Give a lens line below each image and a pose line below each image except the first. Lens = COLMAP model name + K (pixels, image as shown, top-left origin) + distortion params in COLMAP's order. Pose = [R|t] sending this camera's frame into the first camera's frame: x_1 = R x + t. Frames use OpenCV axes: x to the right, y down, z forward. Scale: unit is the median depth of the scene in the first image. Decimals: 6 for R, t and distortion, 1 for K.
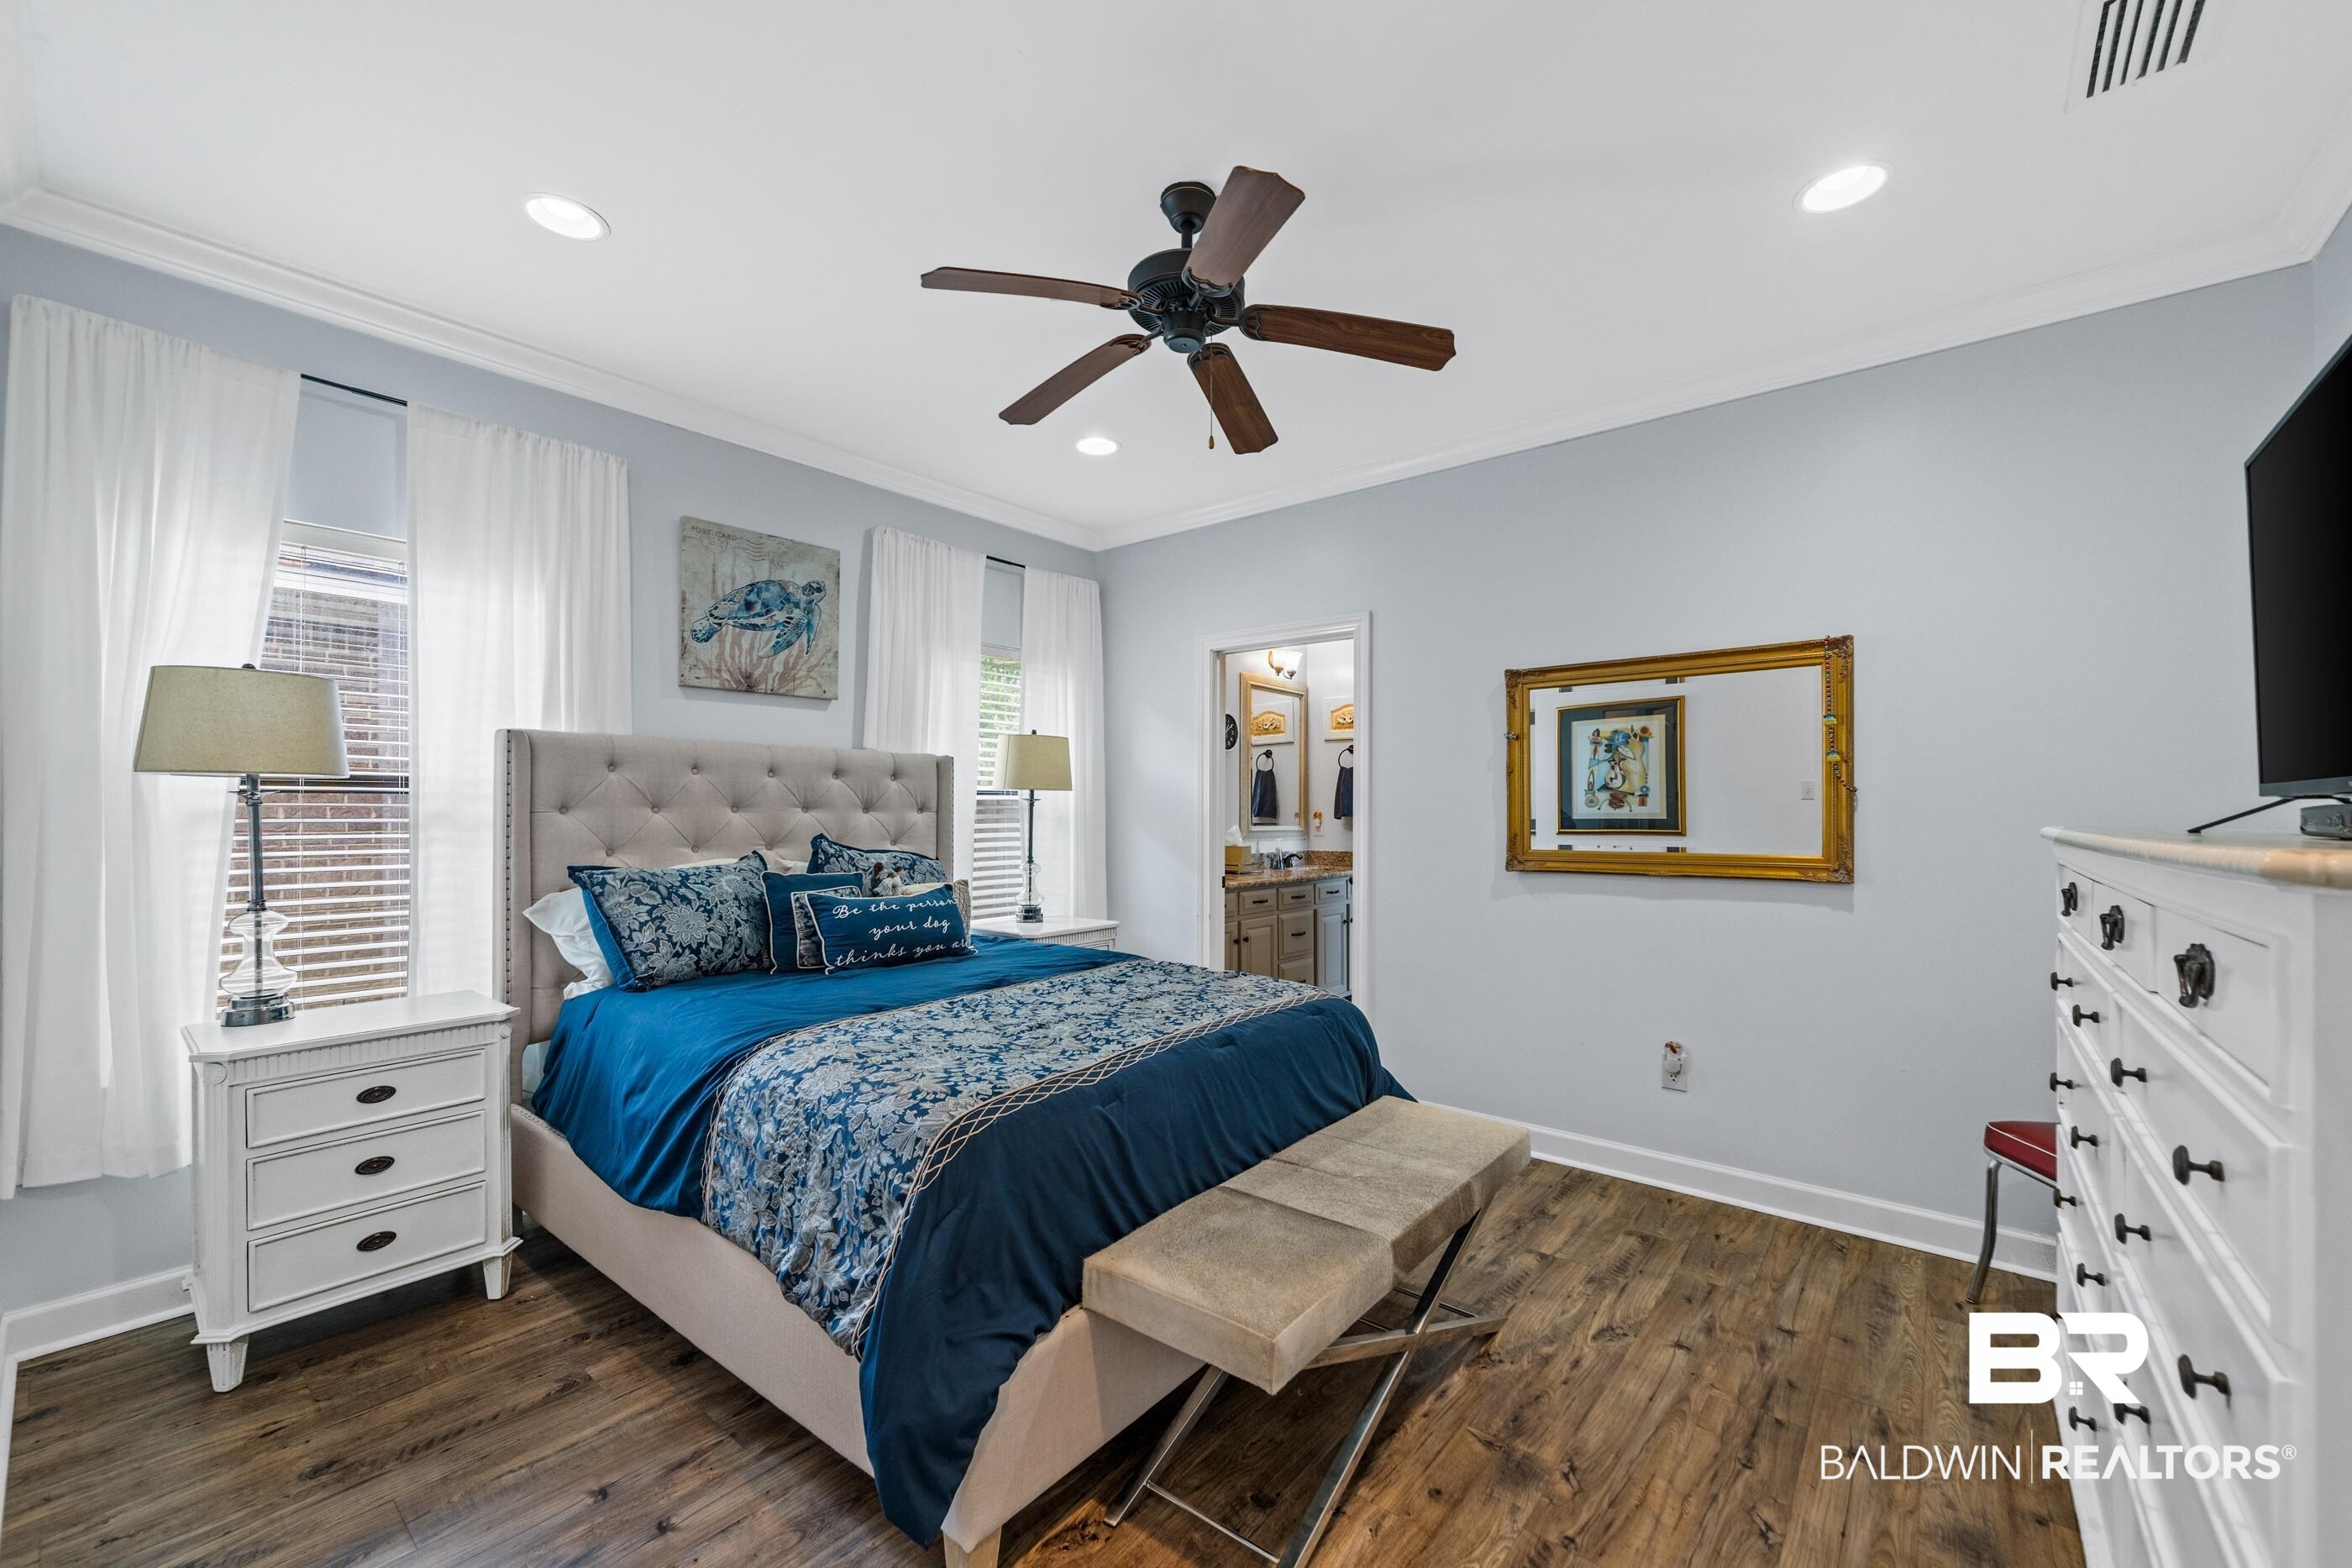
lens RADIAL K [[903.9, 0, 1181.4], [0, 903.9, 804.2], [0, 0, 1]] dist [-0.000076, -0.000001]
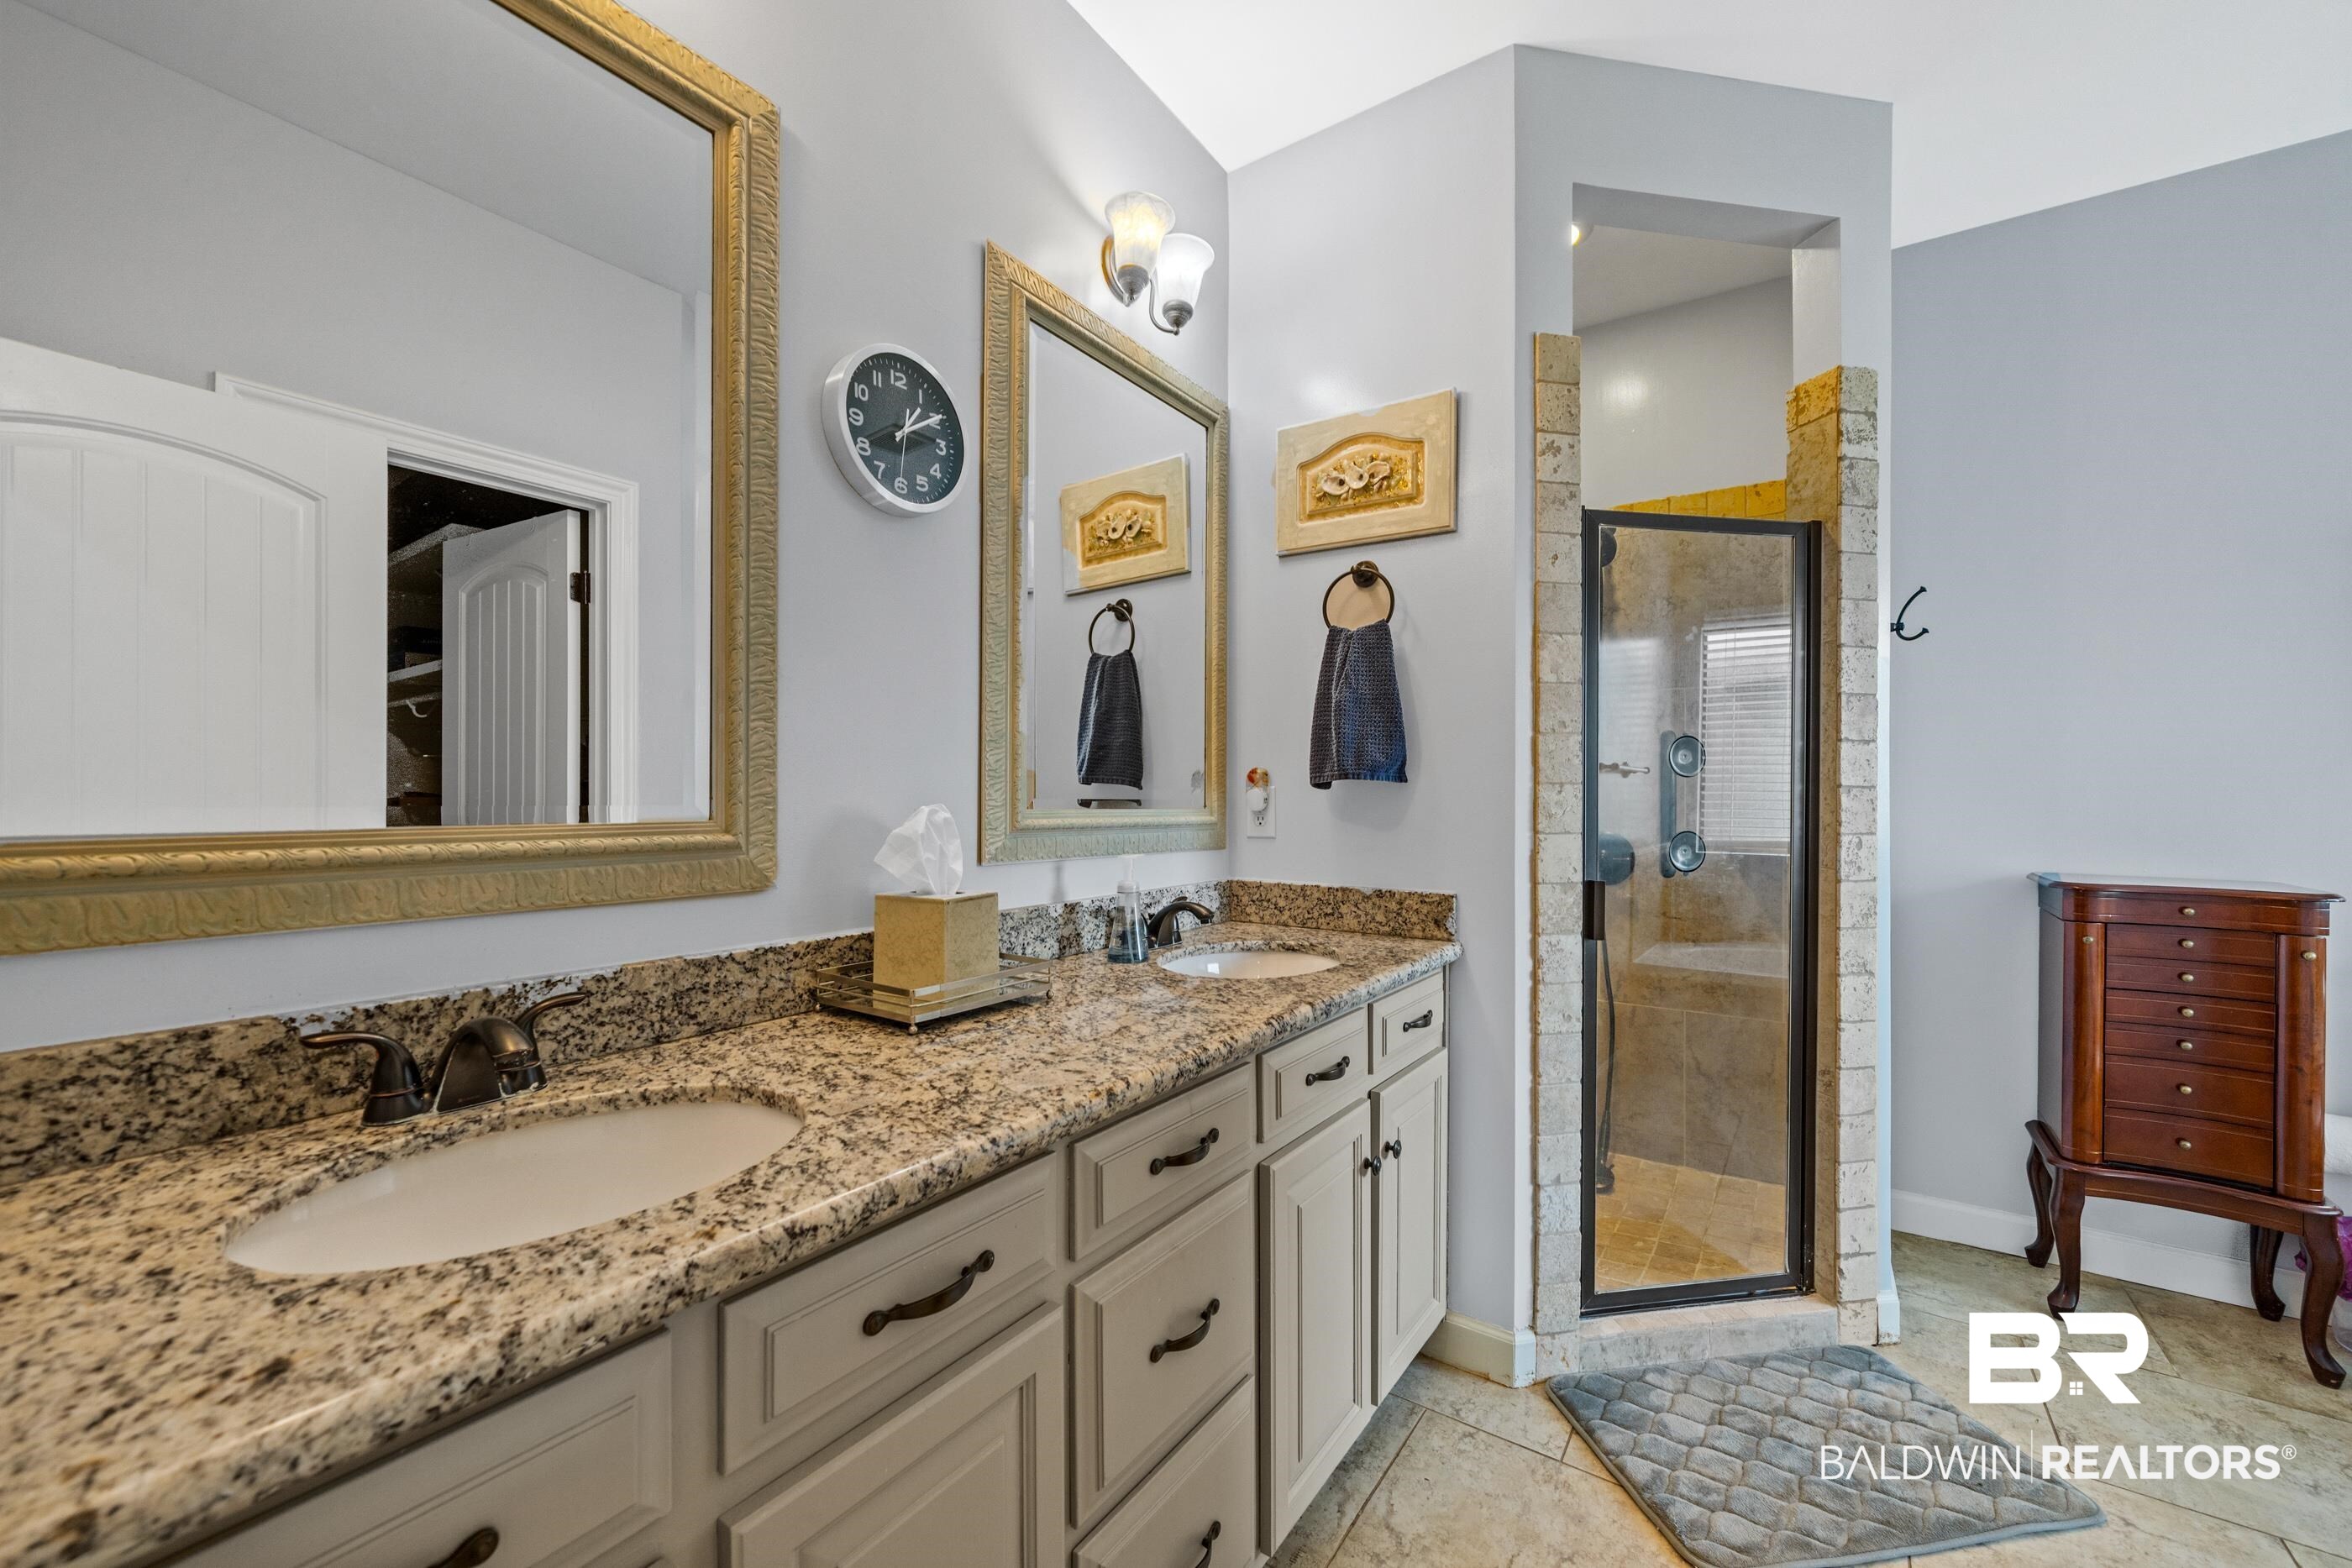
lens RADIAL K [[903.9, 0, 1172.9], [0, 903.9, 792.9], [0, 0, 1]] dist [-0.000076, -0.000001]
pose [[0.997057, 0.000812, 0.076661, 0.094757], [-0.001115, 0.999992, 0.003908, 0.017048], [-0.076657, -0.003982, 0.997050, 0.678684]]
